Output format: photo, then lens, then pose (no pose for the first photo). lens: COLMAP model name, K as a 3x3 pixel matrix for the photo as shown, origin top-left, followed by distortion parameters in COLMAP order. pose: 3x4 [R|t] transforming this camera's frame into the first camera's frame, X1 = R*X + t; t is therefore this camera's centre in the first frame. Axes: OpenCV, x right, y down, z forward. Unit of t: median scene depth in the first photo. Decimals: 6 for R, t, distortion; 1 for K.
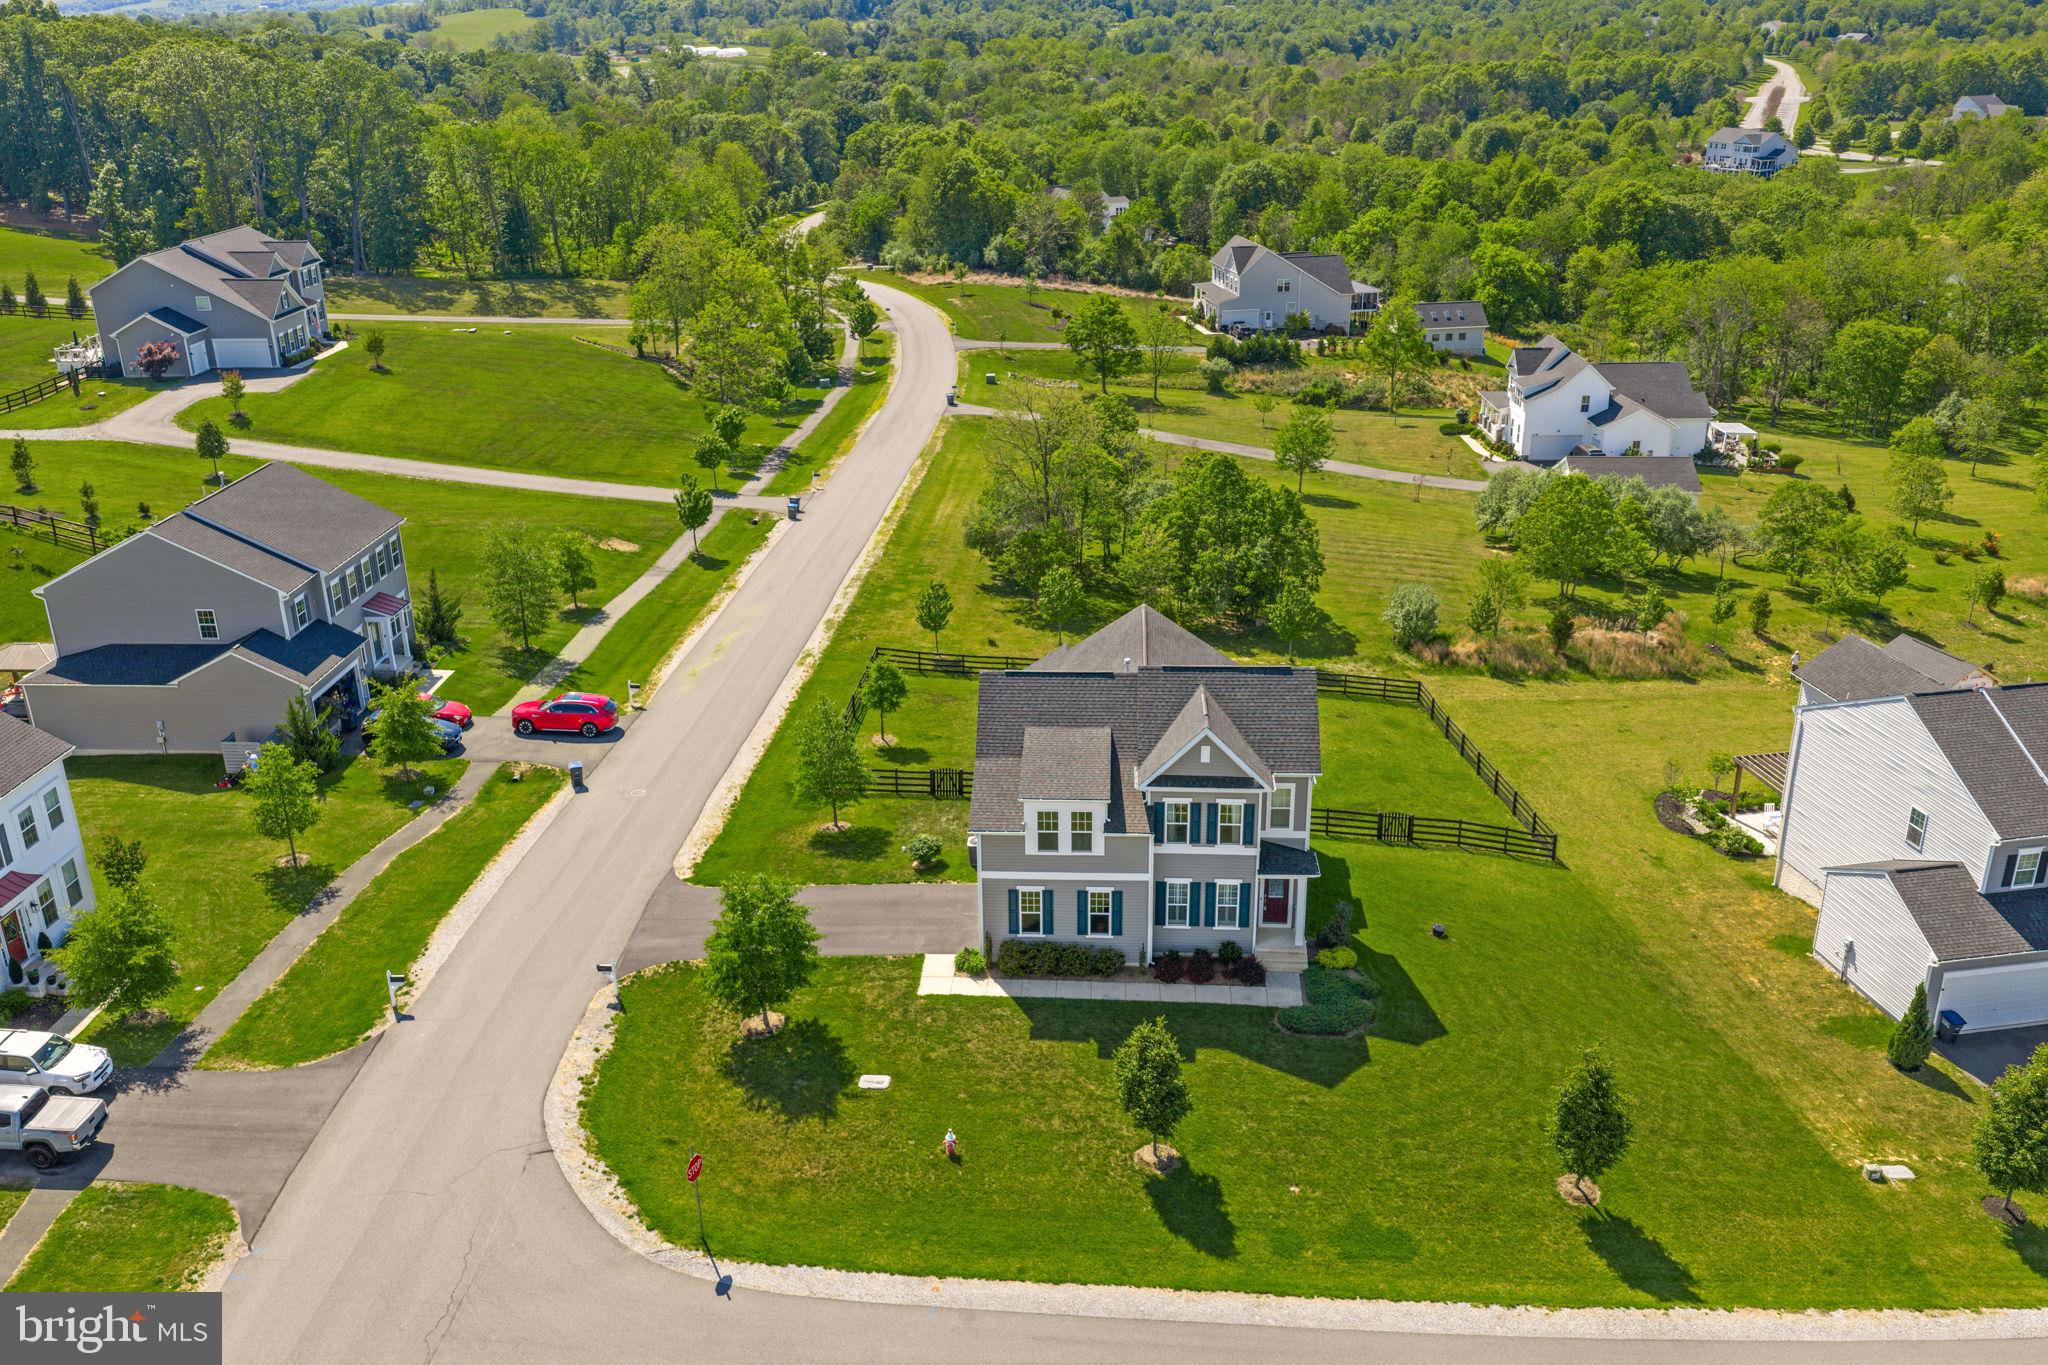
lens RADIAL K [[1697.5, 0, 1024.0], [0, 1697.5, 682.5], [0, 0, 1]] dist [0.027306, -0.049089]
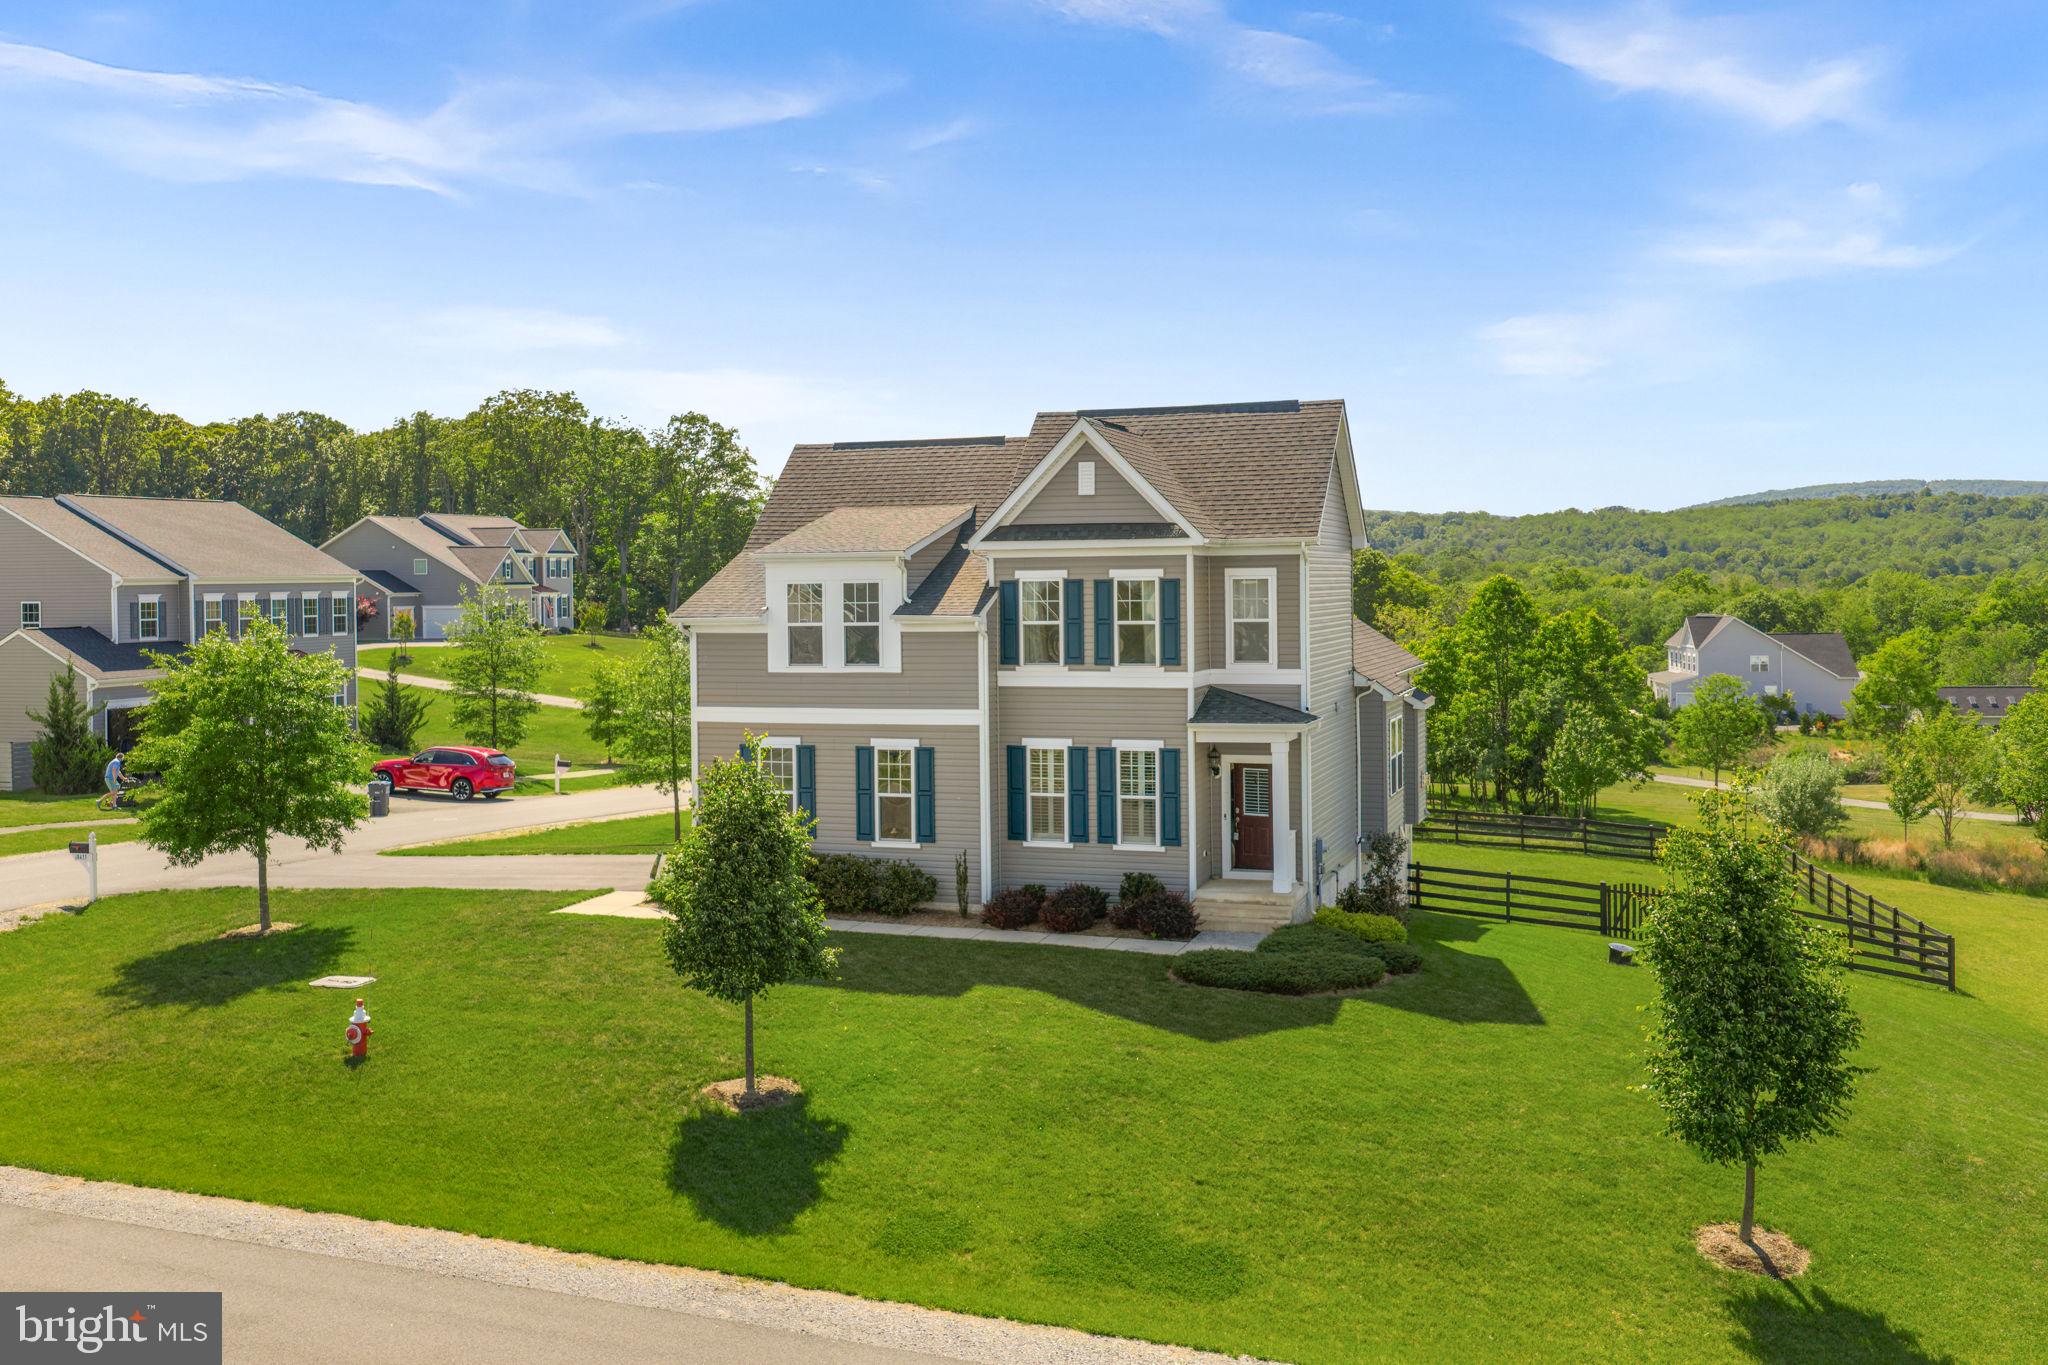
lens RADIAL K [[1910.2, 0, 1024.4], [0, 1910.2, 614.5], [0, 0, 1]] dist [0.042073, -0.113409]
pose [[0.962546, 0.006733, -0.271036, 0.243246], [-0.102686, 0.934268, -0.341465, 0.280899], [0.250921, 0.356507, 0.899968, 0.447590]]
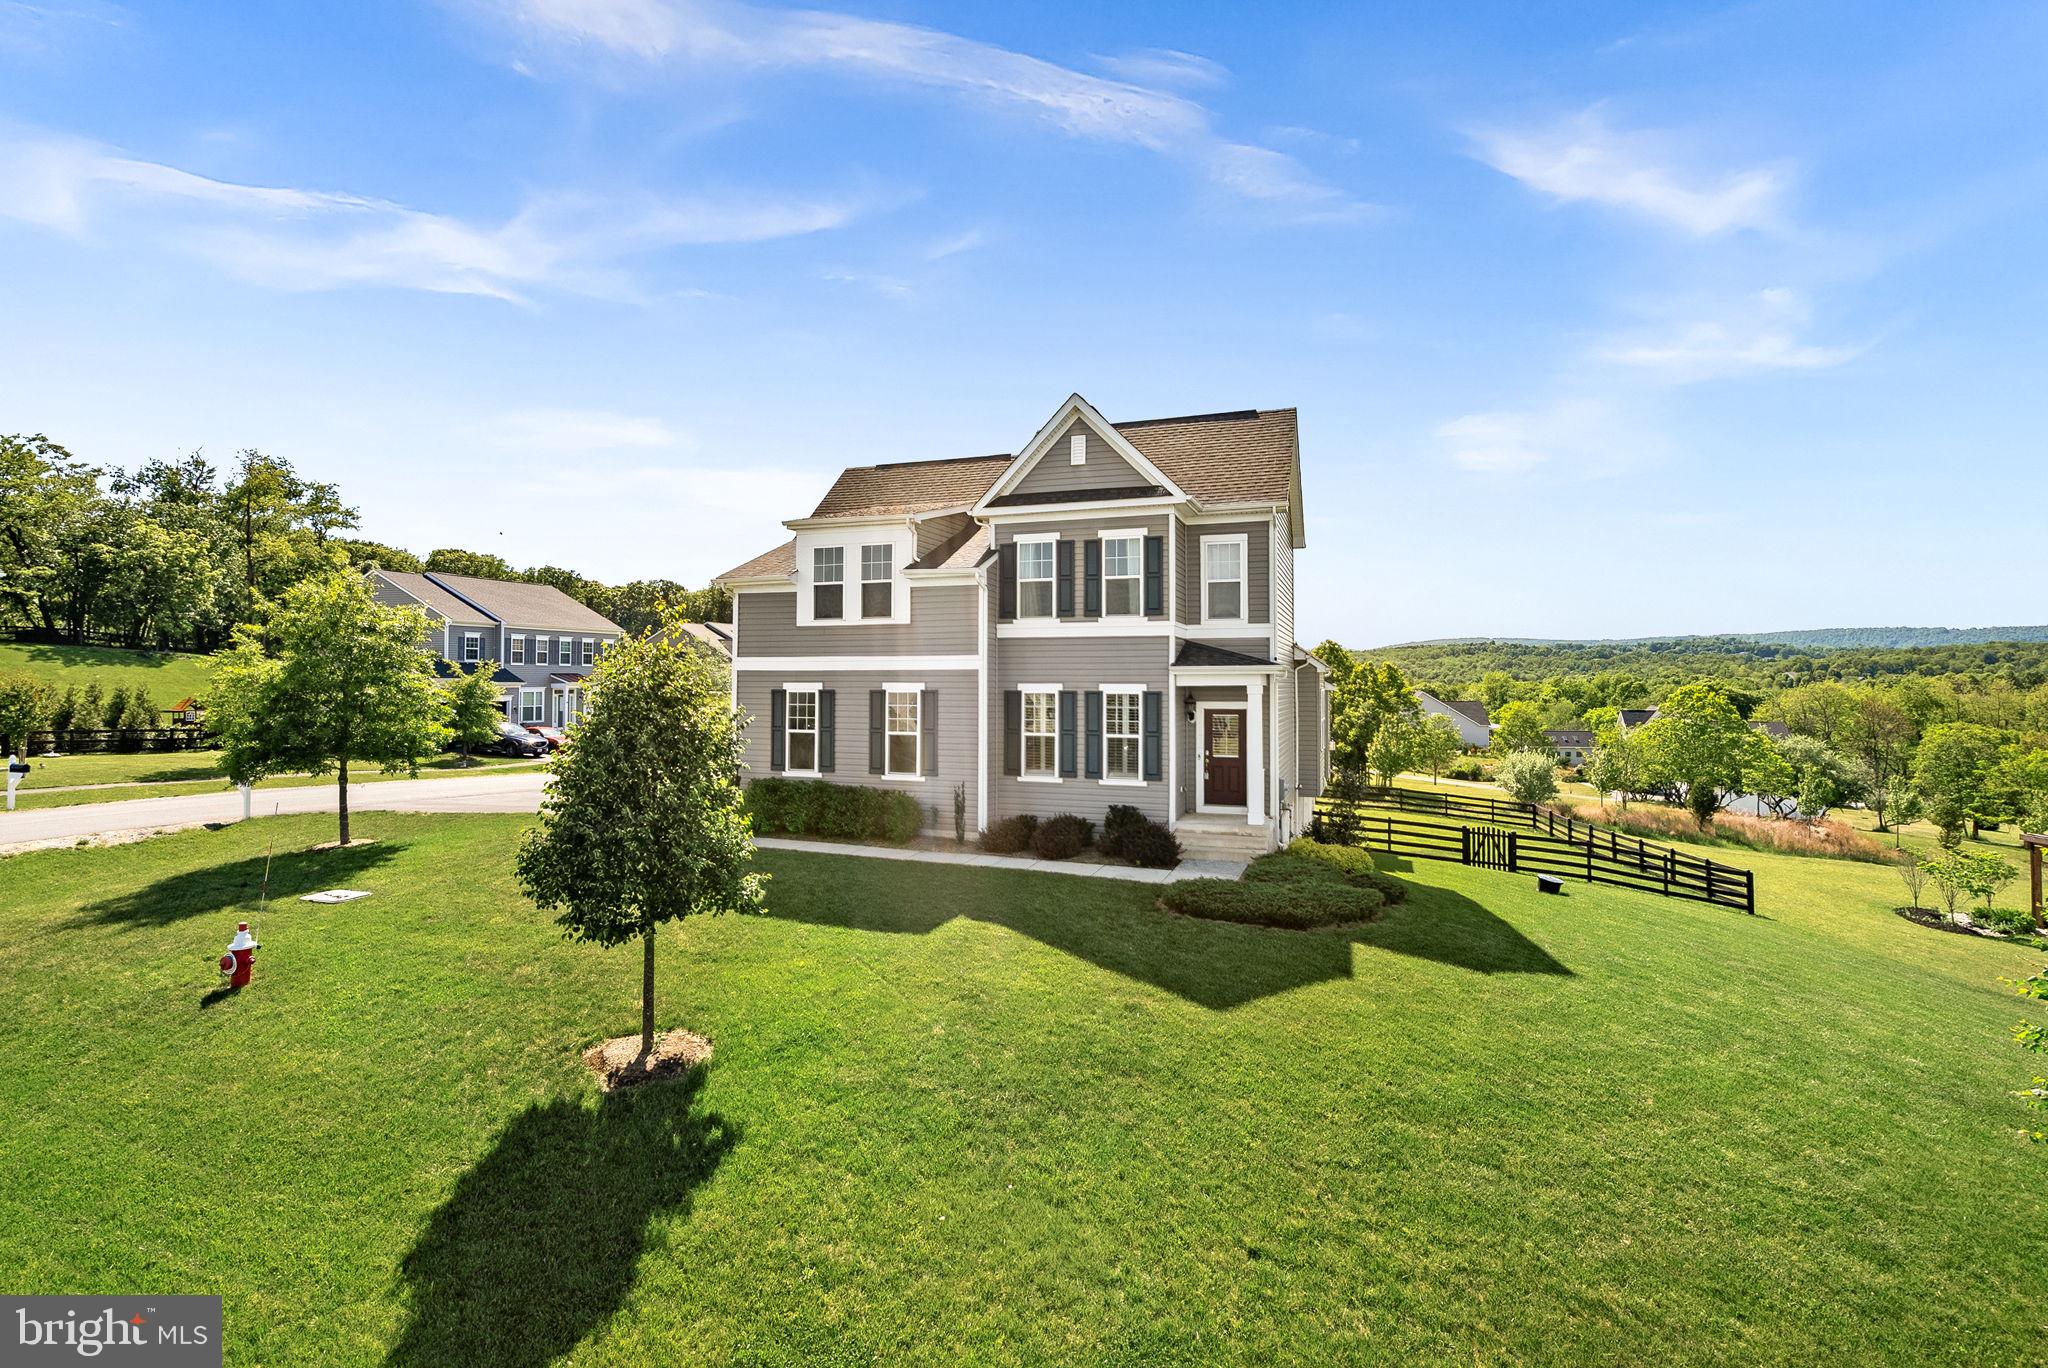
lens RADIAL K [[952.4, 0, 1032.4], [0, 952.4, 678.1], [0, 0, 1]] dist [-0.007025, 0.000485]
pose [[0.960401, 0.013253, -0.278308, 0.178536], [-0.117643, 0.924752, -0.361931, 0.231143], [0.252569, 0.380339, 0.889691, 0.702291]]
